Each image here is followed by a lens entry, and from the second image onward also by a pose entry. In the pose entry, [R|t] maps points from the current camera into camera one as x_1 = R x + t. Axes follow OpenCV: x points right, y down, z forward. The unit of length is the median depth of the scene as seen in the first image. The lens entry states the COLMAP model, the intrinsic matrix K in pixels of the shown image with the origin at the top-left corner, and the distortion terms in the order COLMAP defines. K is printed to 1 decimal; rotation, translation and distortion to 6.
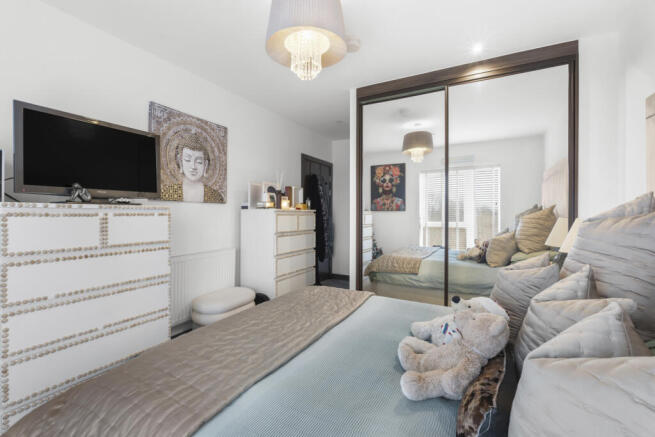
lens RADIAL K [[292.6, 0, 328.6], [0, 292.6, 213.9], [0, 0, 1]] dist [-0.000098, -0.000011]
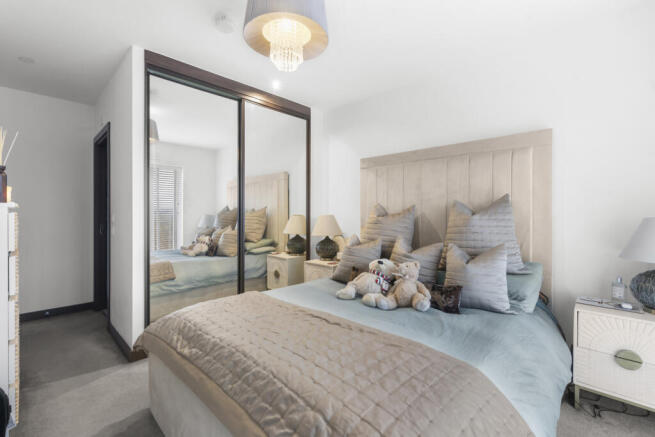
lens RADIAL K [[292.6, 0, 328.6], [0, 292.6, 213.9], [0, 0, 1]] dist [-0.000098, -0.000011]
pose [[0.256688, -0.002744, 0.966491, -0.569527], [0.007389, 0.999972, 0.000876, 0.007264], [-0.966466, 0.006917, 0.256701, 0.369058]]
